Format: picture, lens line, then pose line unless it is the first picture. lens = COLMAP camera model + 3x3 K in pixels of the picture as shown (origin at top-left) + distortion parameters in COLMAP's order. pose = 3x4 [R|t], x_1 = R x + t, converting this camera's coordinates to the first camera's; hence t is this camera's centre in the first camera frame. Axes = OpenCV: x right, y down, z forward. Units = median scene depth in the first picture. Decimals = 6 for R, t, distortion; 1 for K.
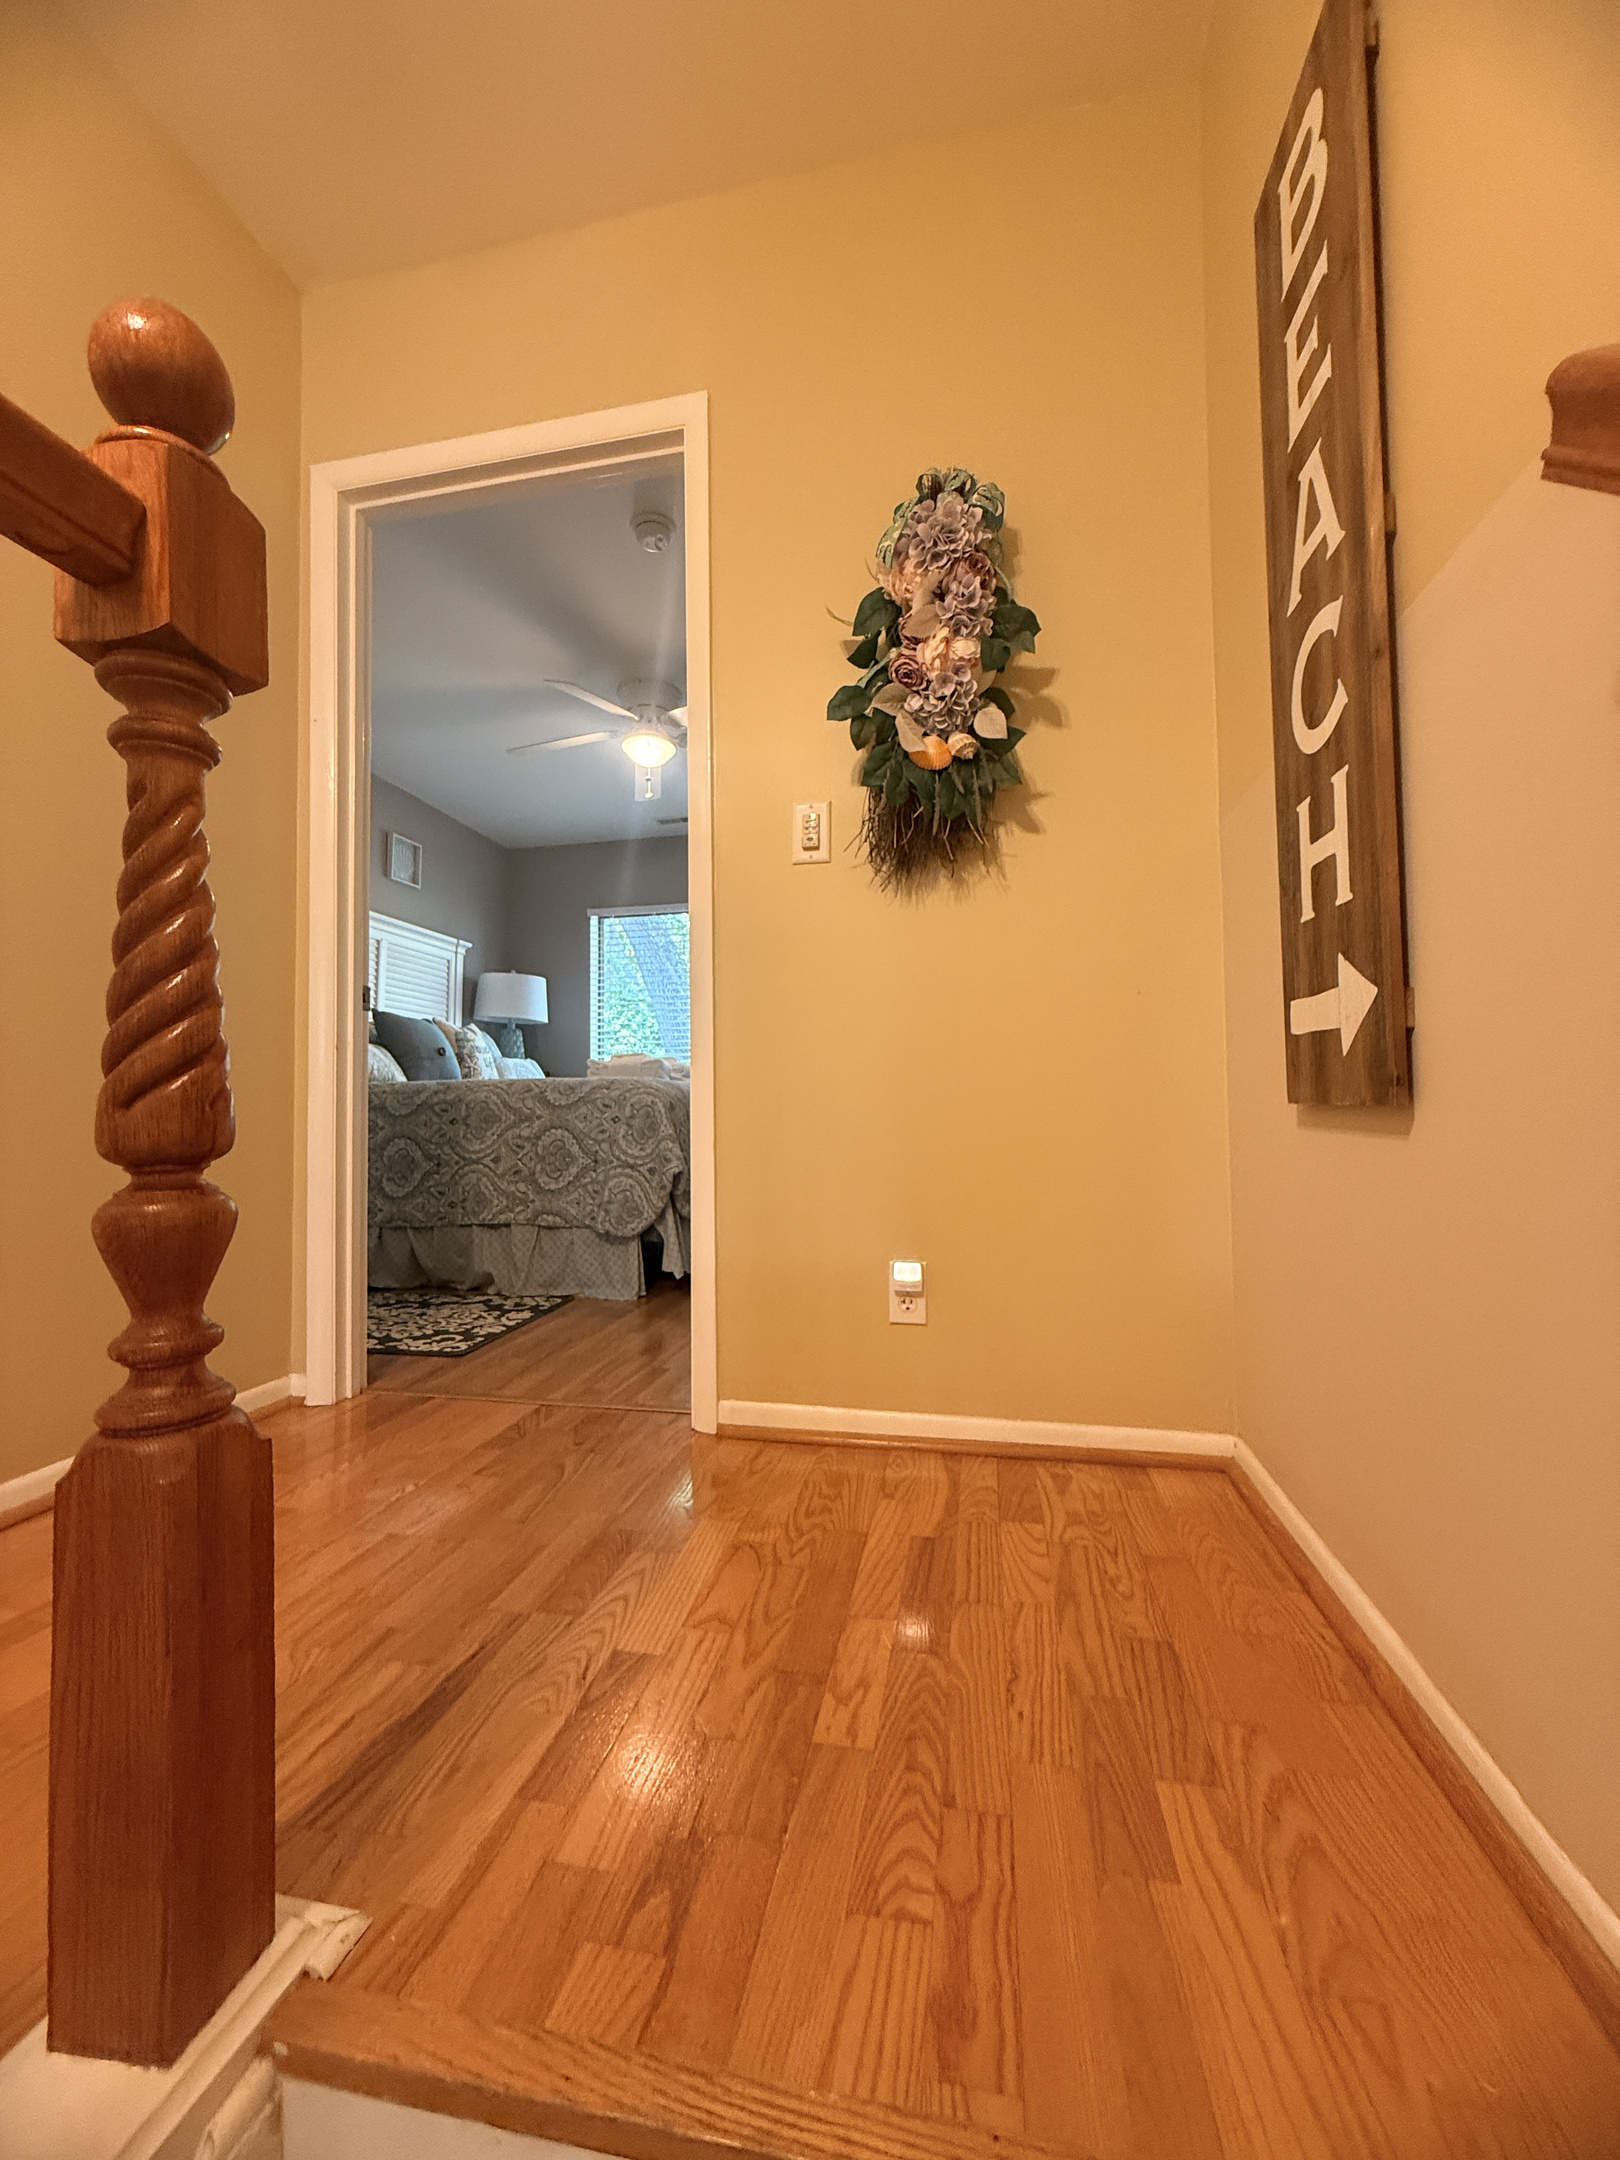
lens RADIAL K [[860.6, 0, 809.0], [0, 860.6, 1072.7], [0, 0, 1]] dist [-0.002572, 0.000565]
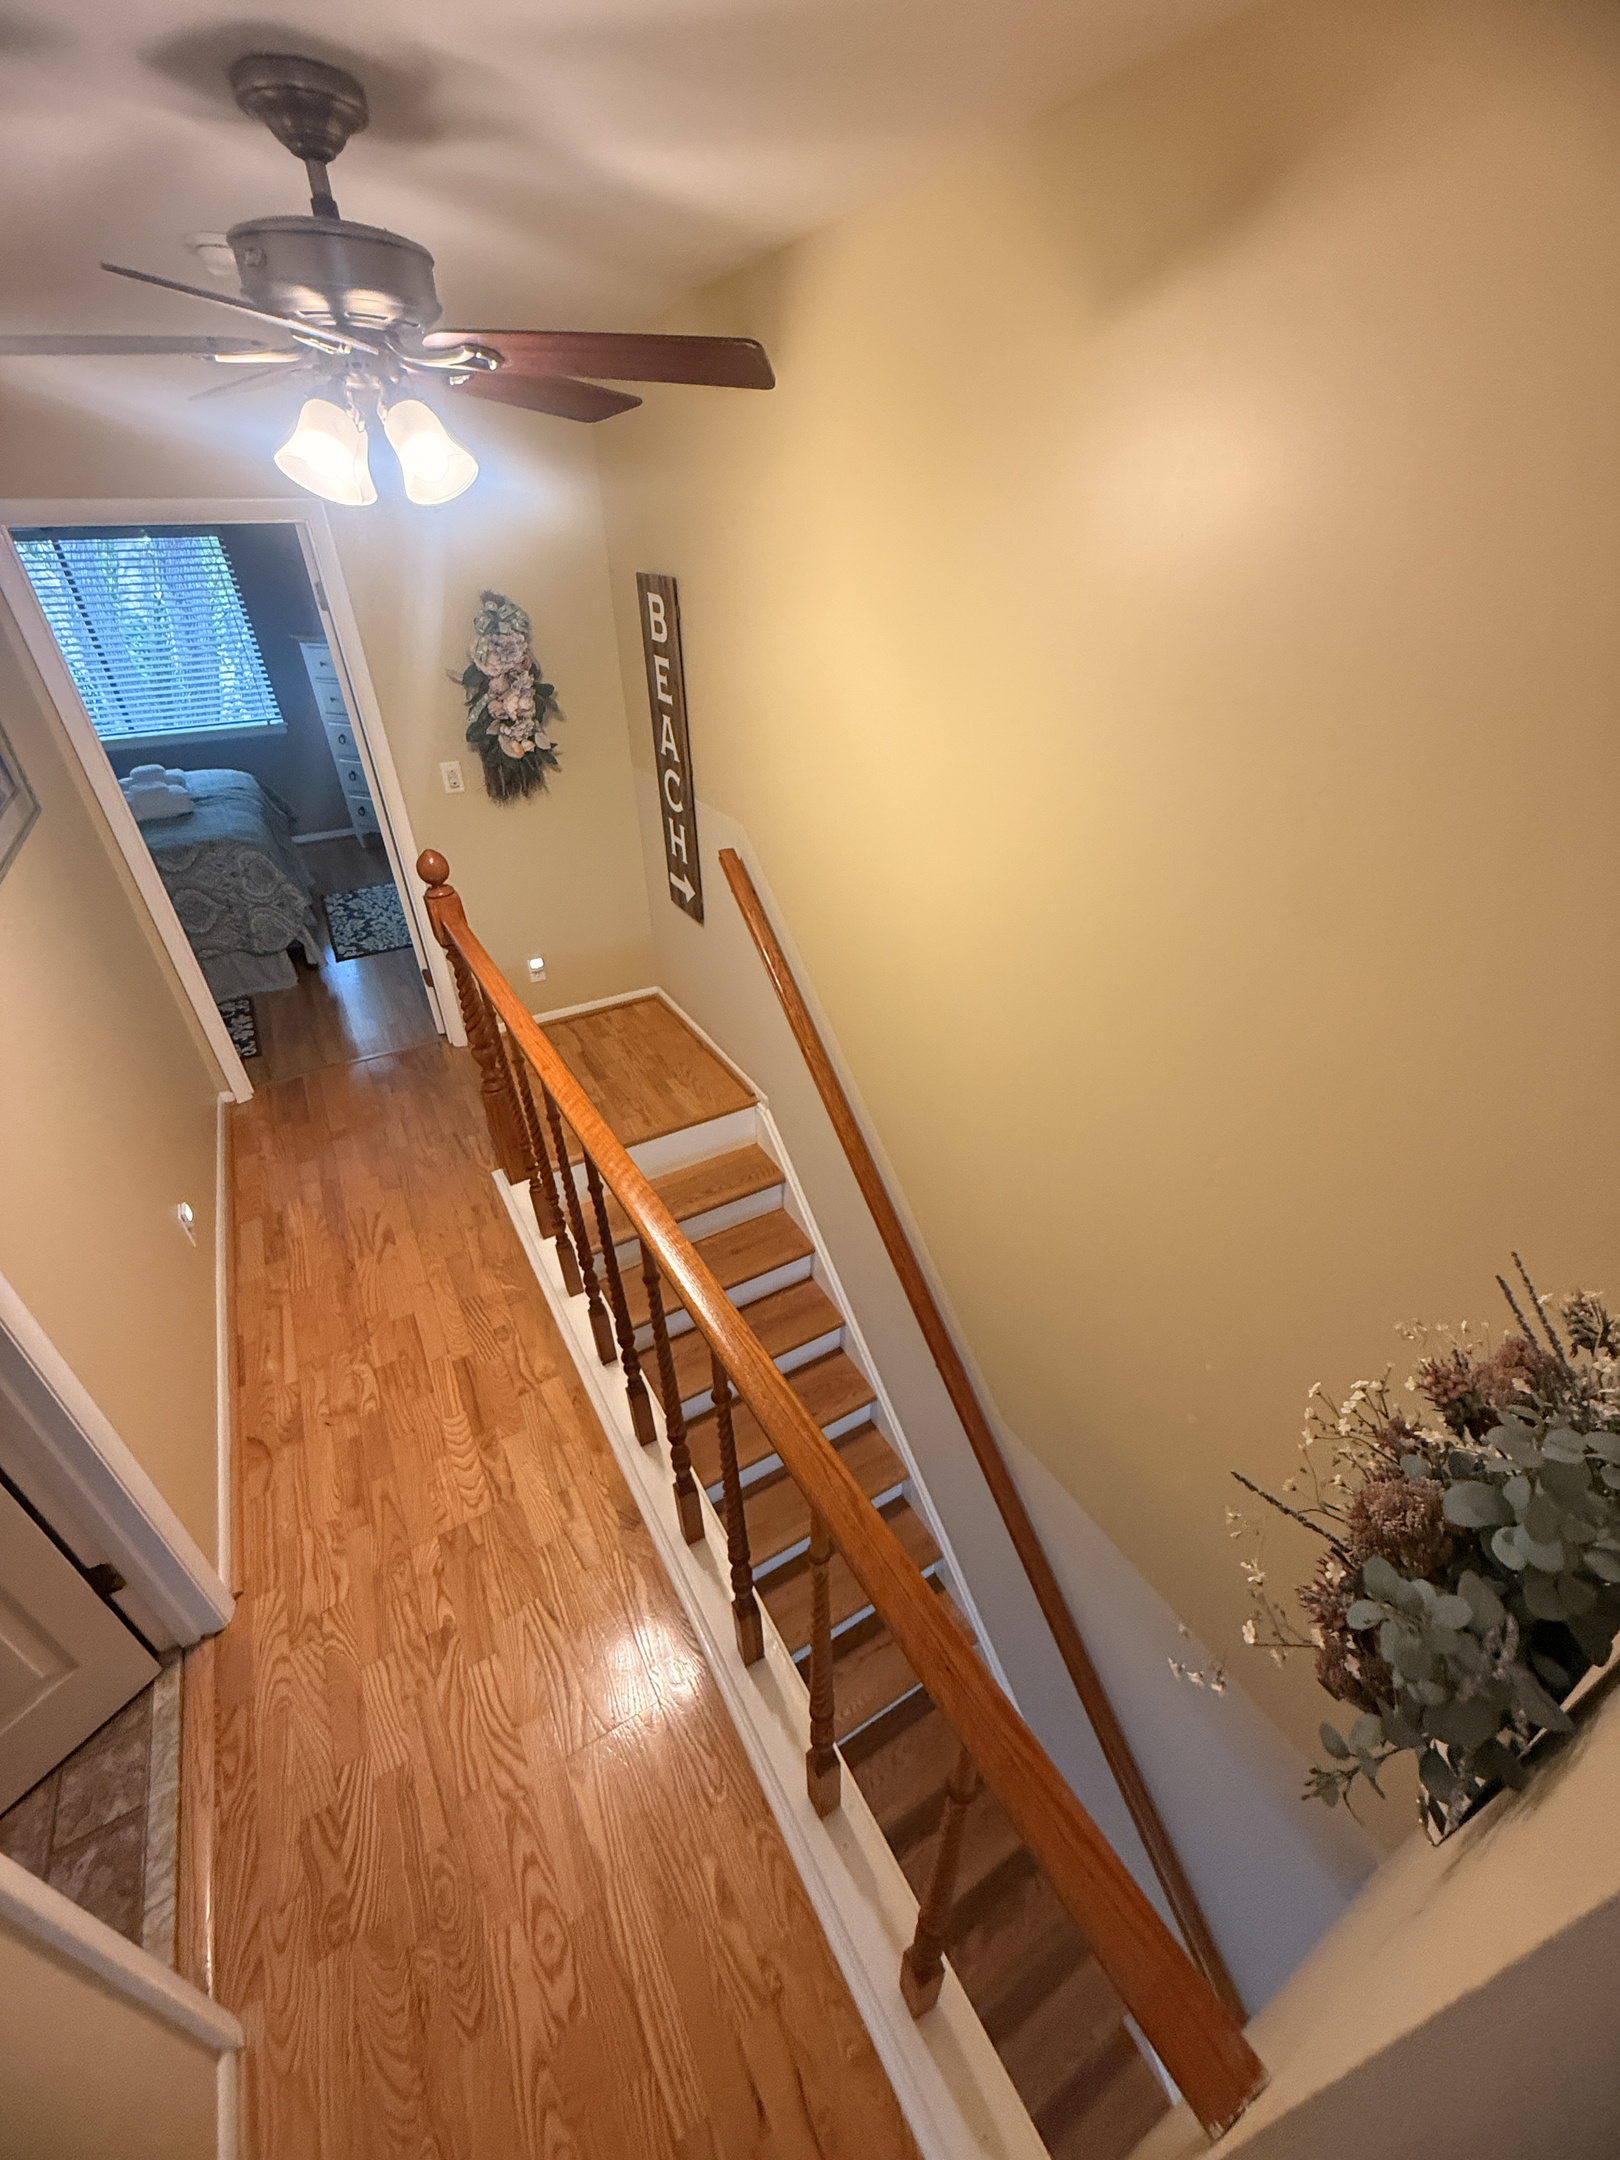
lens RADIAL K [[860.6, 0, 805.1], [0, 860.6, 1072.9], [0, 0, 1]] dist [-0.002572, 0.000565]
pose [[0.748933, -0.356883, 0.558331, -0.420520], [-0.021490, 0.829054, 0.558755, -0.475613], [-0.662297, -0.430469, 0.613236, -0.609390]]
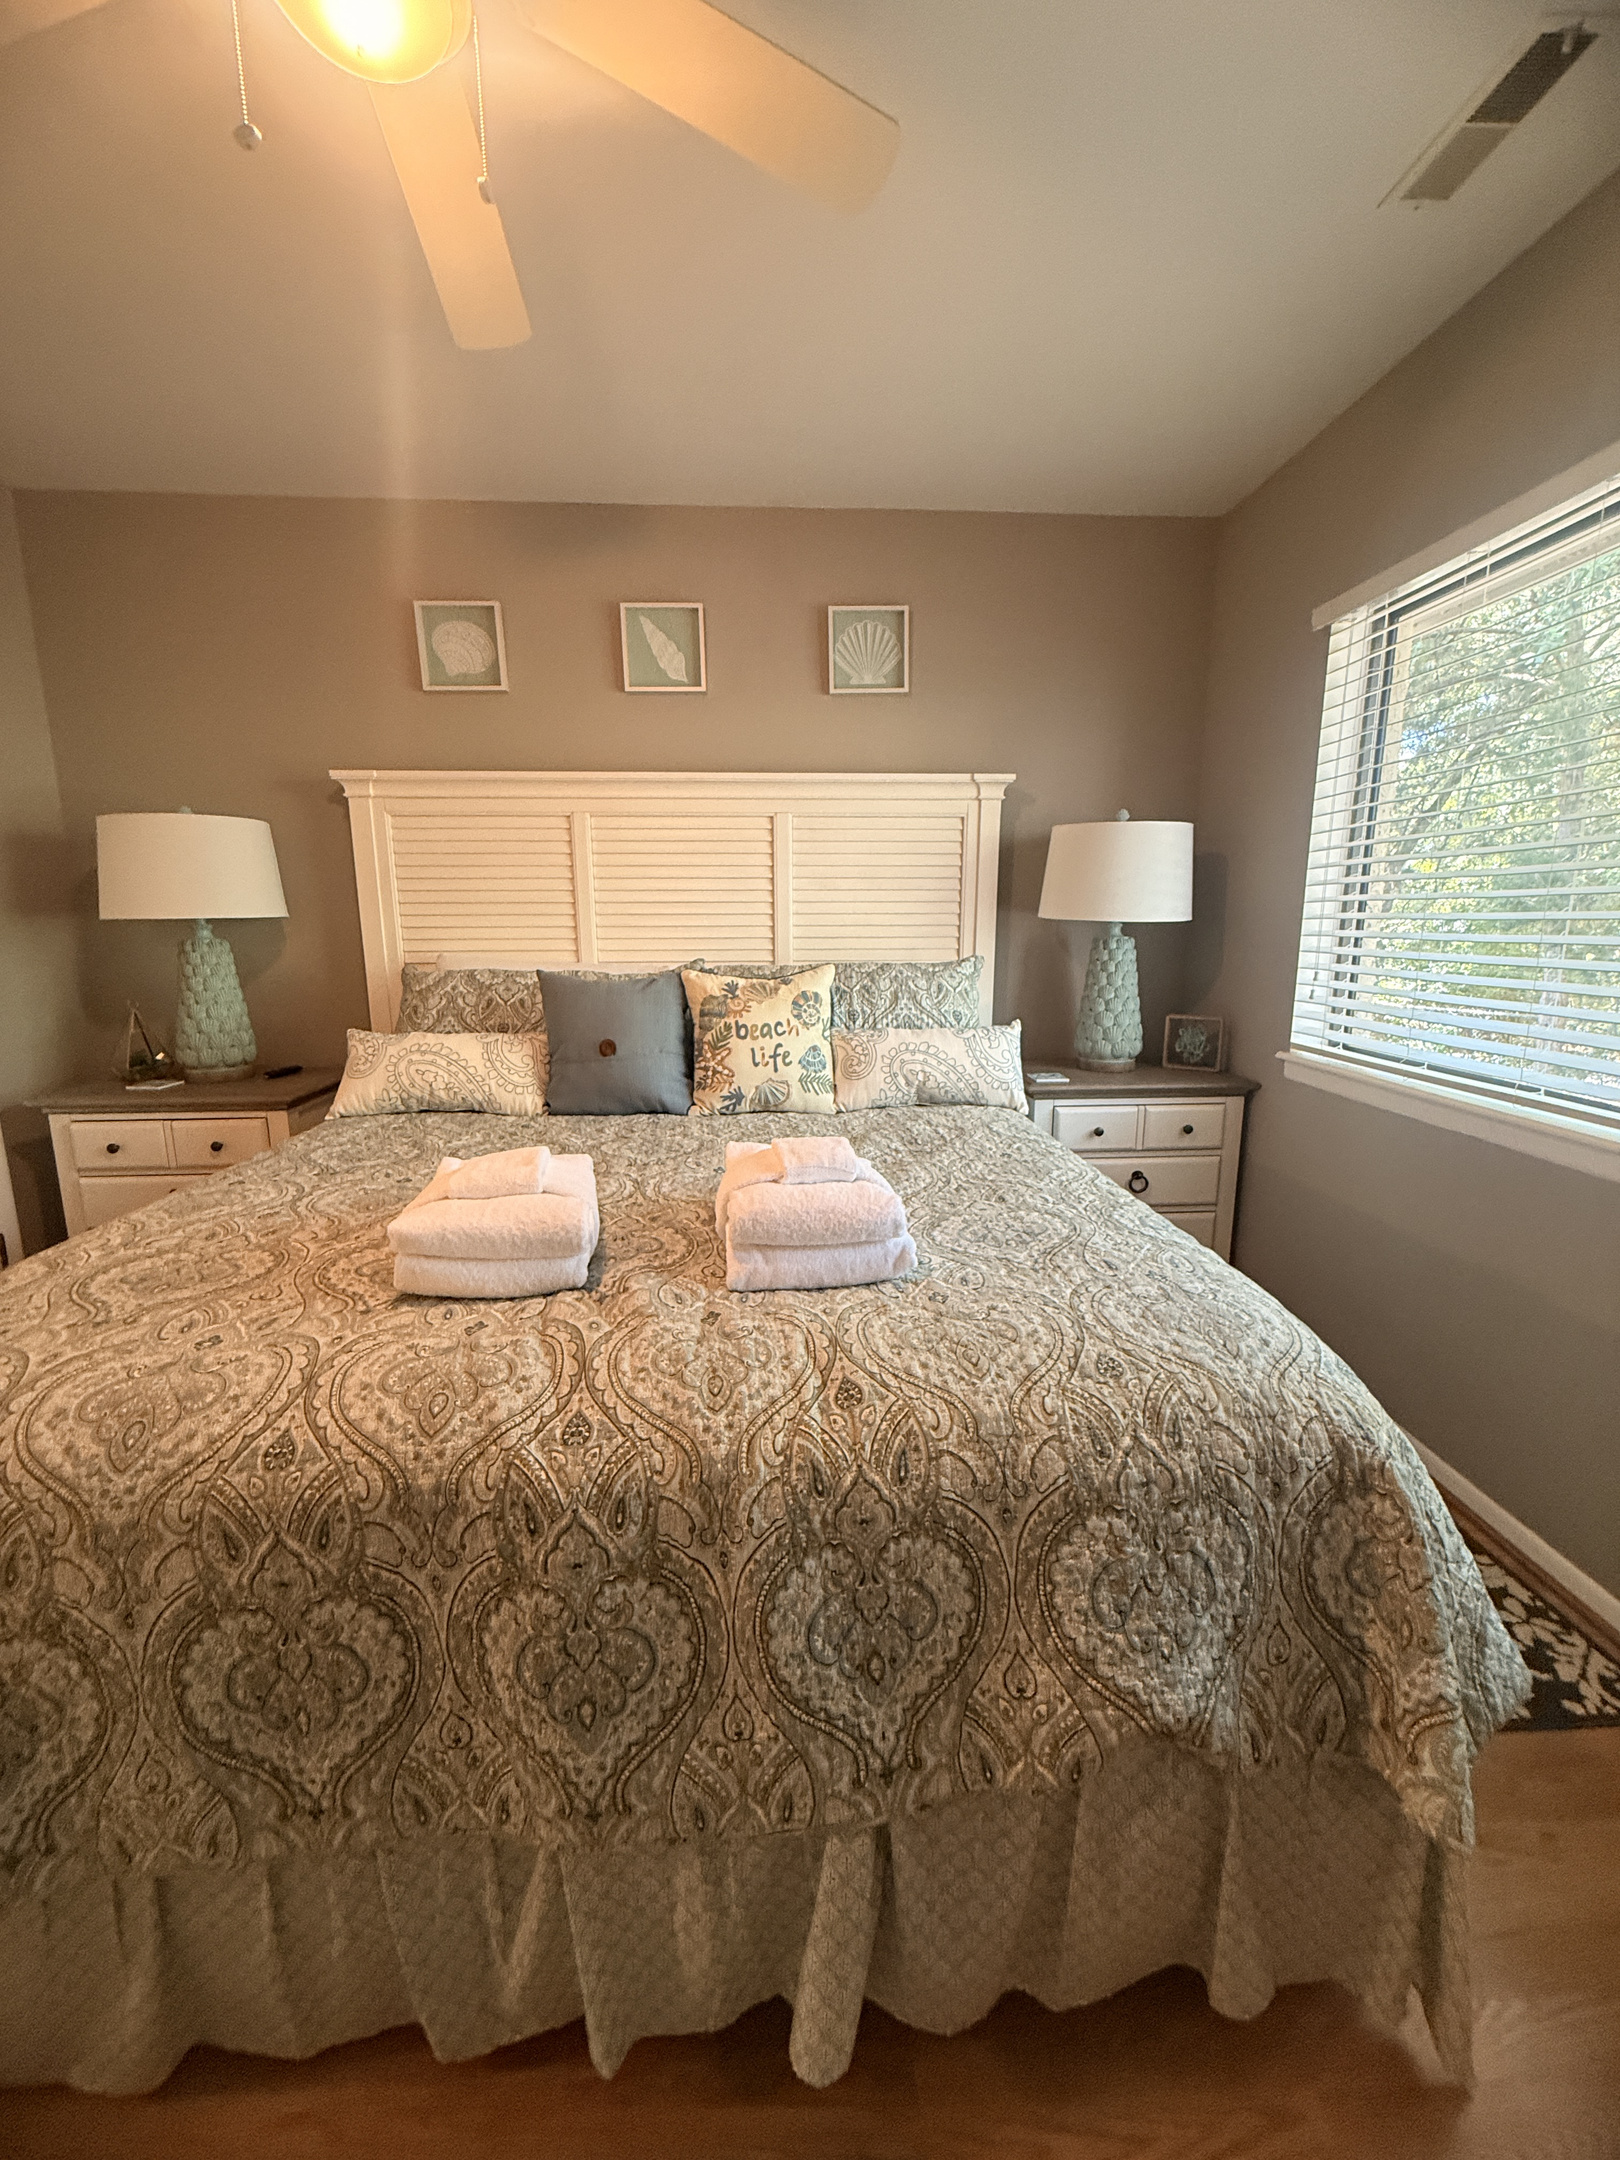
lens RADIAL K [[860.6, 0, 804.7], [0, 860.6, 1072.2], [0, 0, 1]] dist [-0.002572, 0.000565]
pose [[0.243186, 0.182439, -0.952668, 0.167474], [0.045752, 0.978902, 0.199142, -0.149773], [0.968900, -0.092015, 0.229708, 1.330943]]
